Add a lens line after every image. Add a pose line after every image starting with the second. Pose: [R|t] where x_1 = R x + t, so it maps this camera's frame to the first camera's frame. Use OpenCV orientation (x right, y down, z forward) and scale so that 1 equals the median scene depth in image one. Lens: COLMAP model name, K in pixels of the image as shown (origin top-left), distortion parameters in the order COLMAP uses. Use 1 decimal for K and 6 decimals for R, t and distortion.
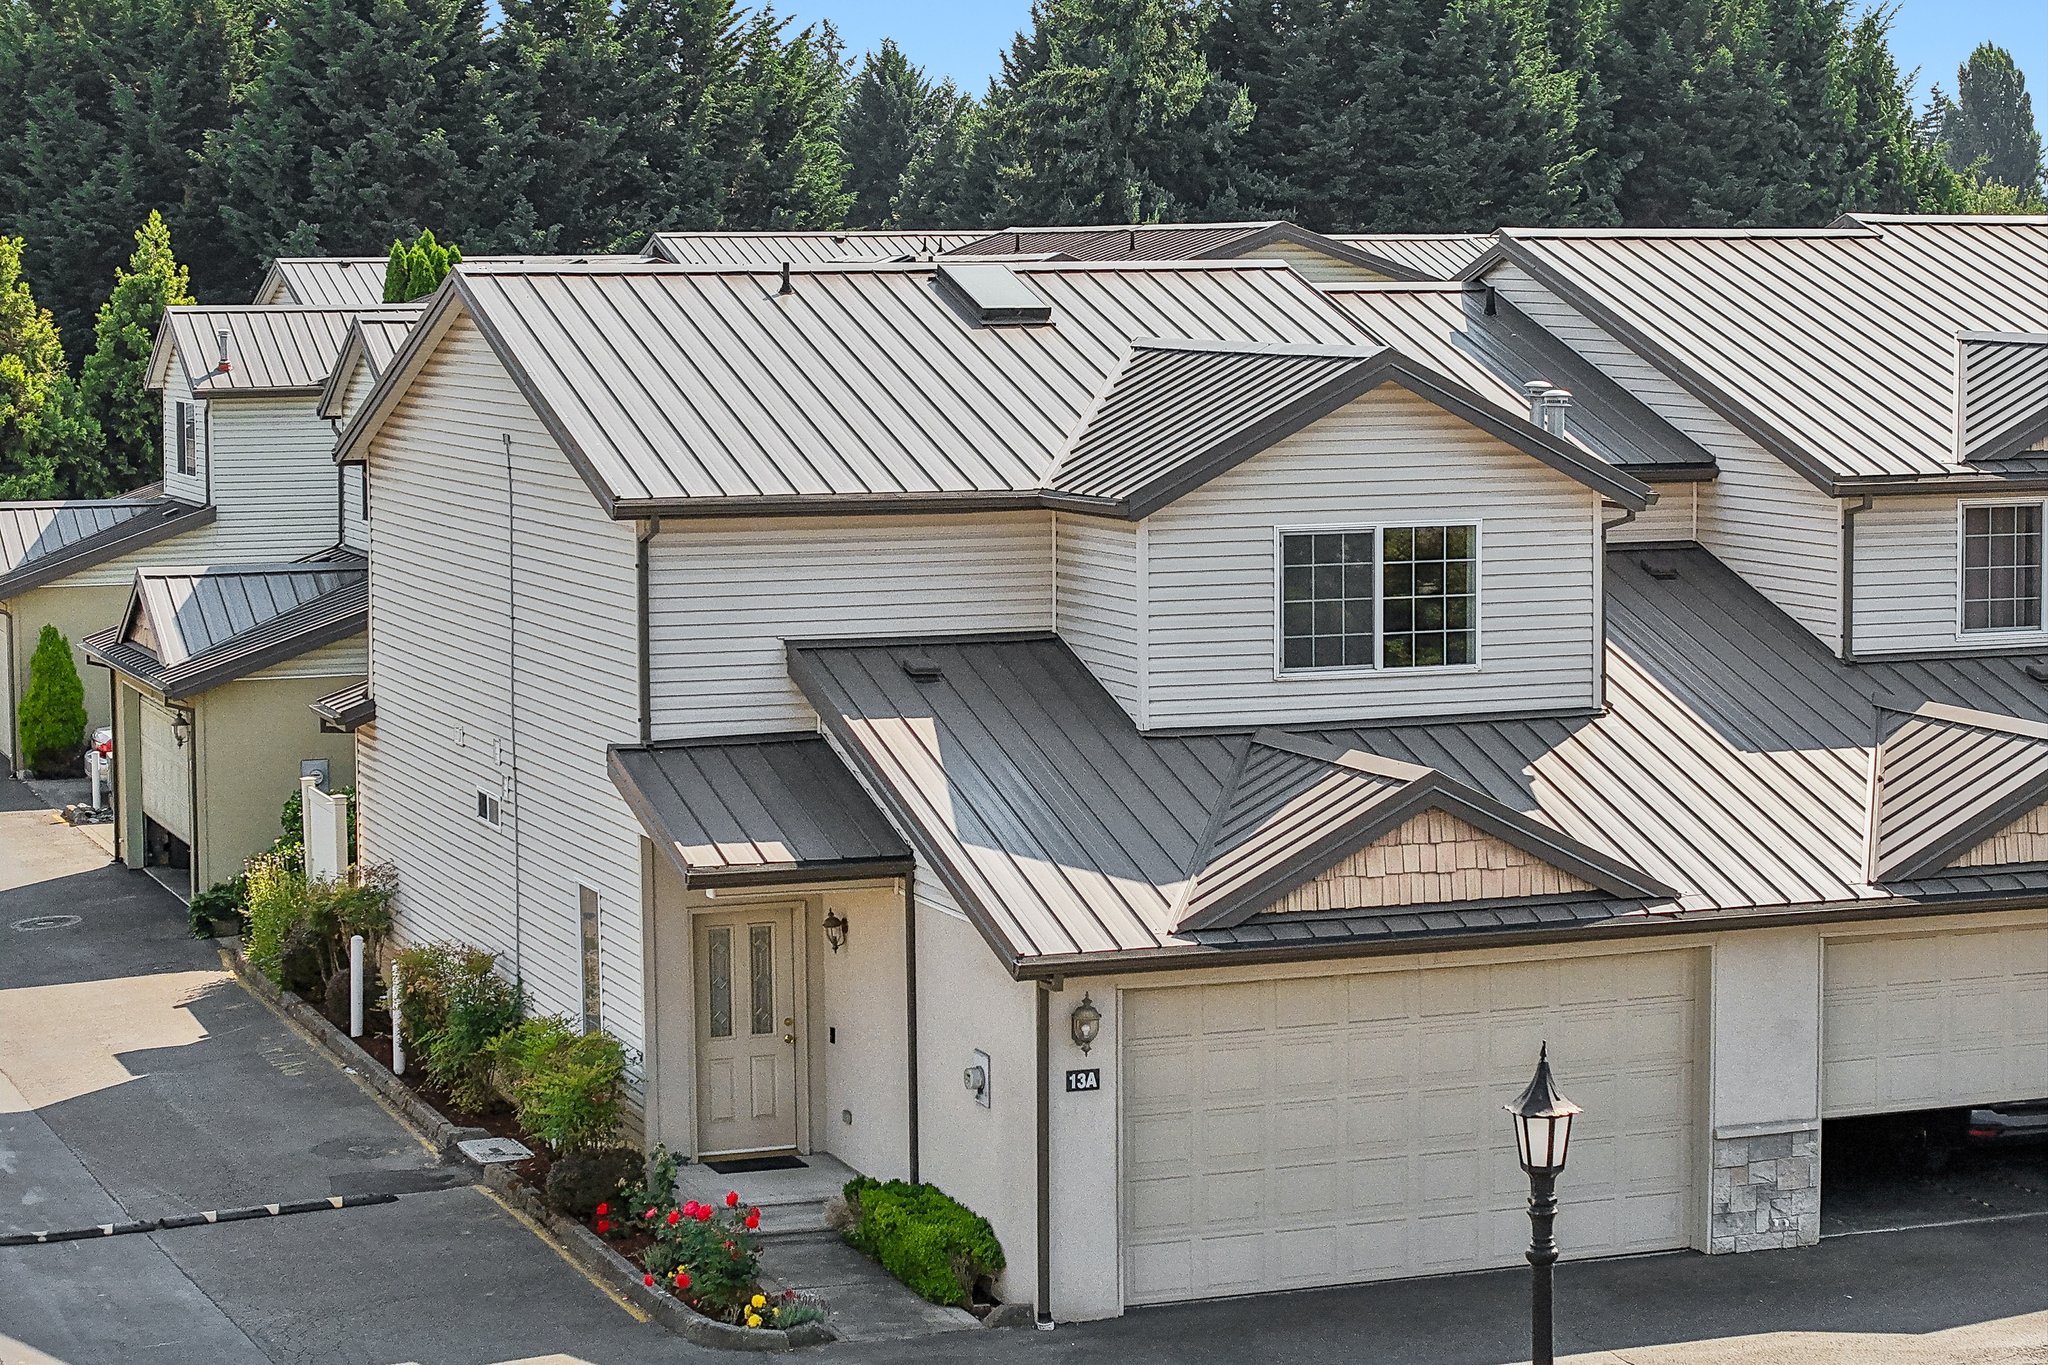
lens RADIAL K [[4345.3, 0, 1028.0], [0, 4345.3, 726.5], [0, 0, 1]] dist [-0.354641, 3.005662]
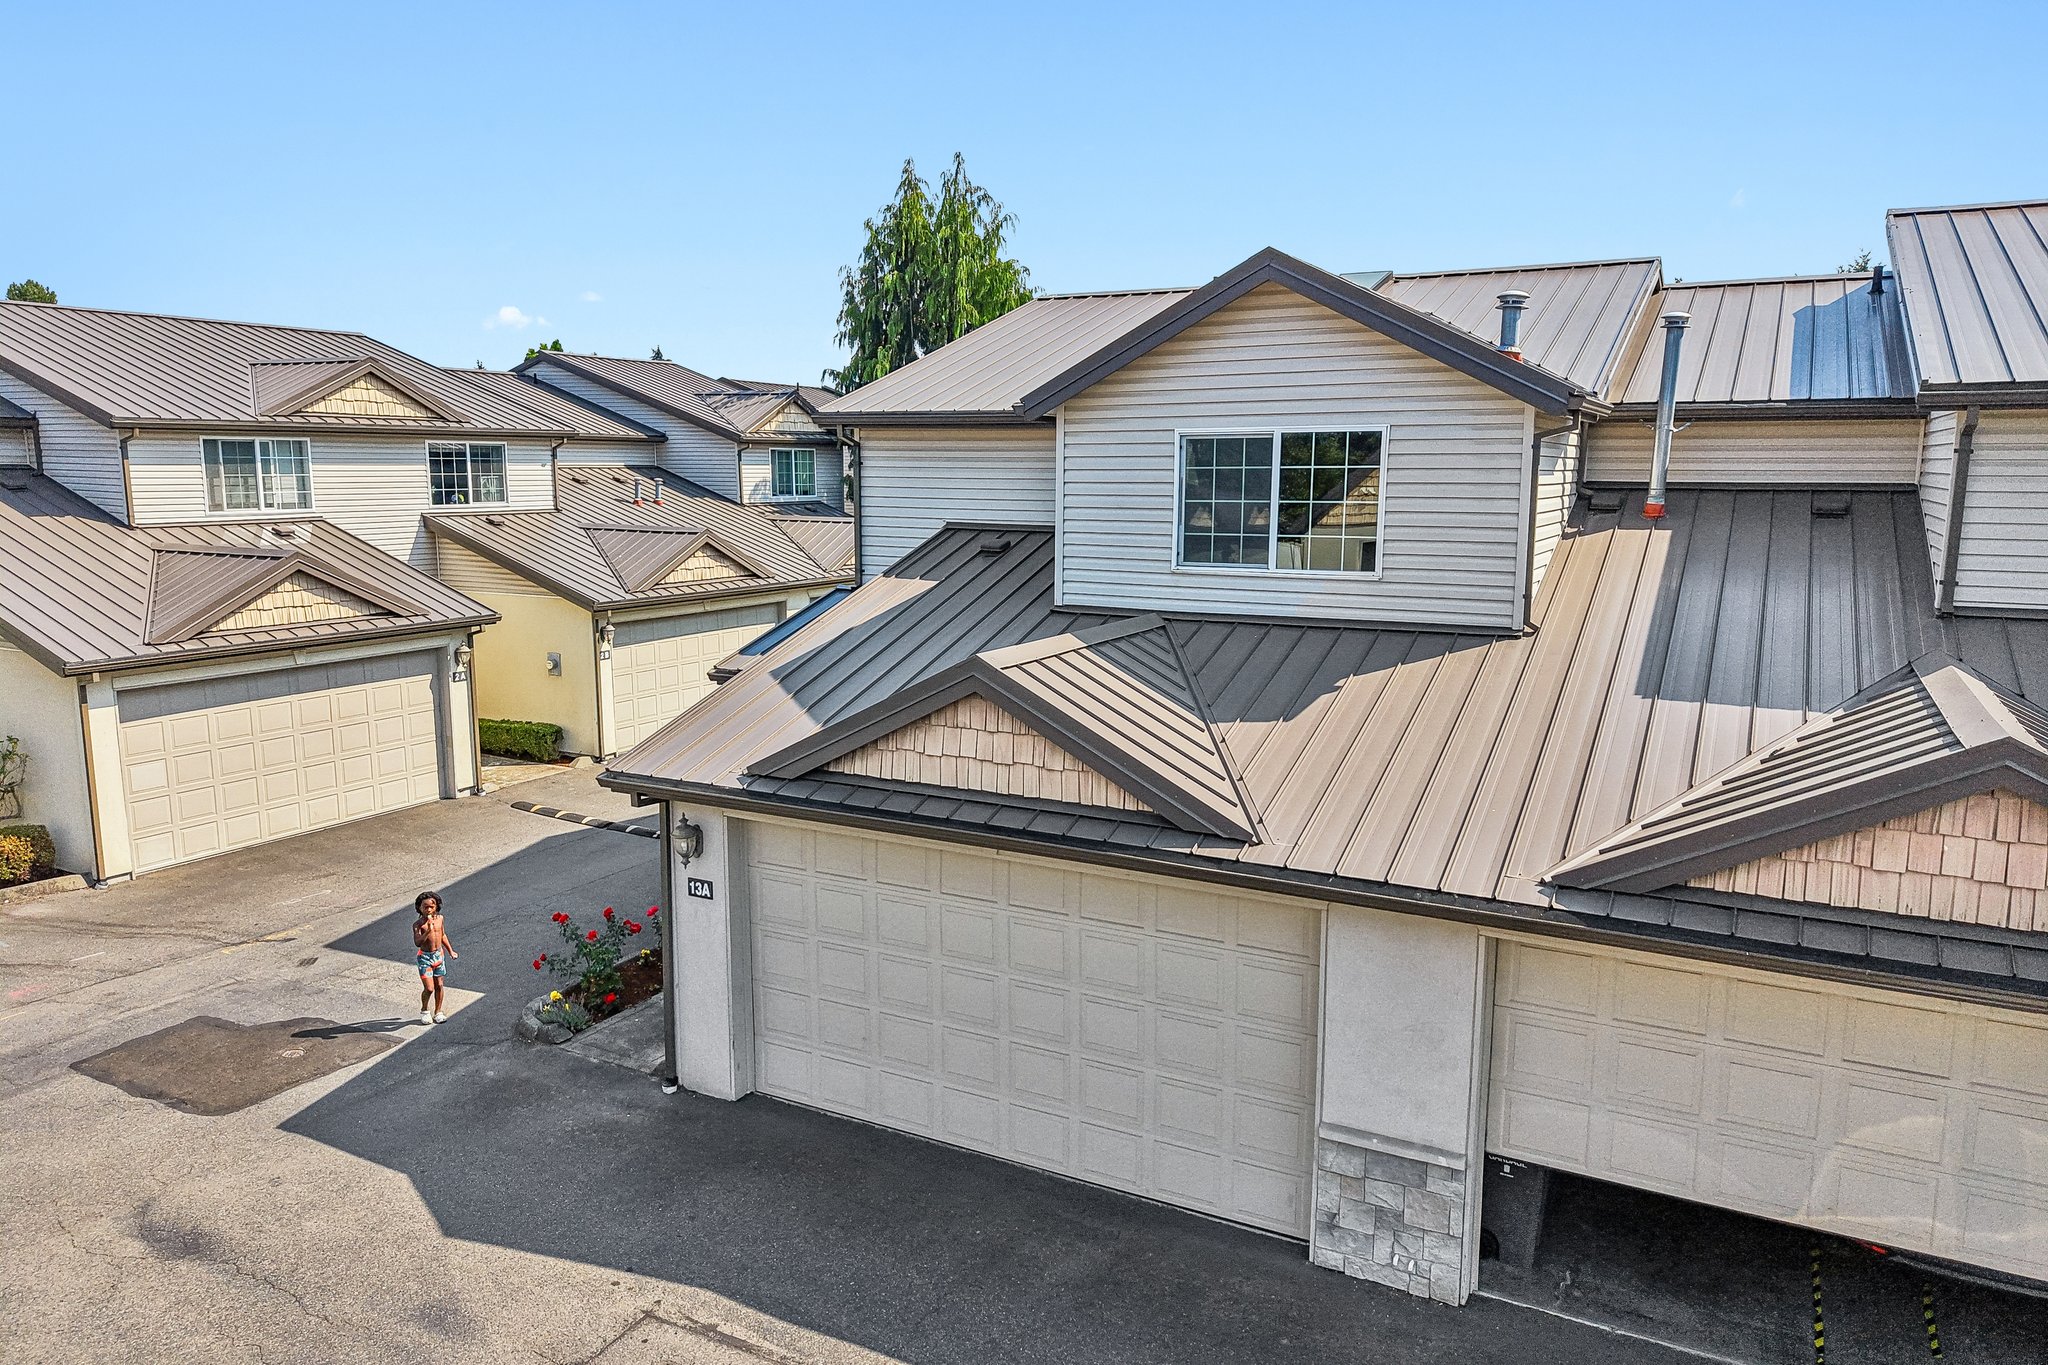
lens RADIAL K [[1372.3, 0, 1024.0], [0, 1372.3, 682.5], [0, 0, 1]] dist [0.038723, -0.042525]
pose [[0.654757, 0.126821, -0.745124, 0.294972], [-0.088178, 0.991908, 0.091340, -0.011158], [0.750678, 0.005898, 0.660642, 0.736001]]
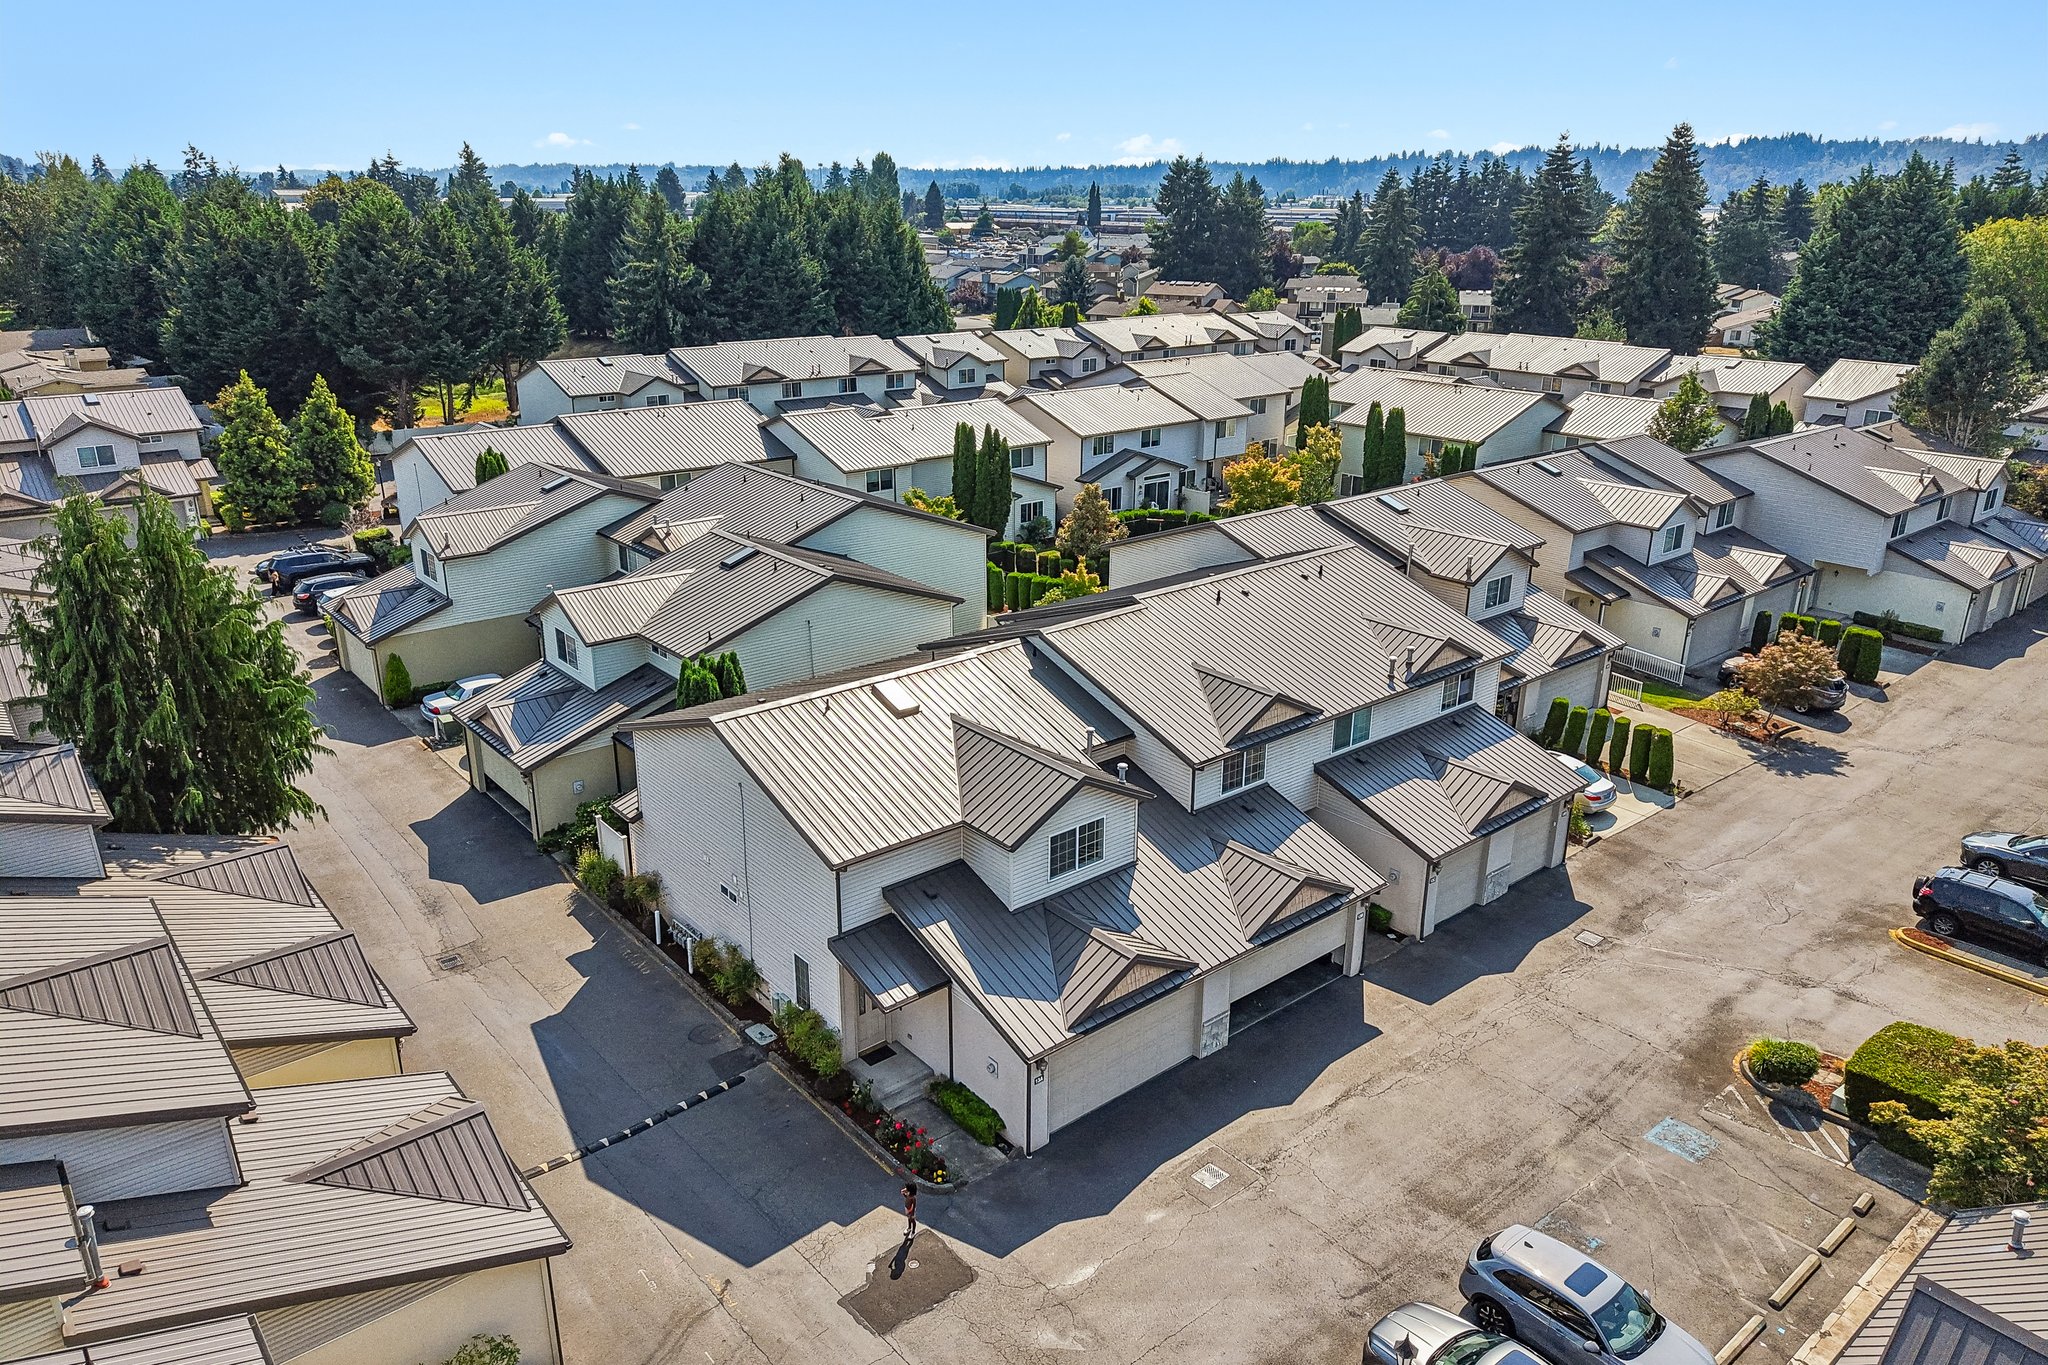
lens RADIAL K [[1372.3, 0, 1024.0], [0, 1372.3, 682.5], [0, 0, 1]] dist [0.038723, -0.042525]
pose [[0.943801, -0.099593, 0.315153, -0.240518], [0.022619, 0.970747, 0.239035, -0.367774], [-0.329740, -0.218473, 0.918445, 0.169006]]
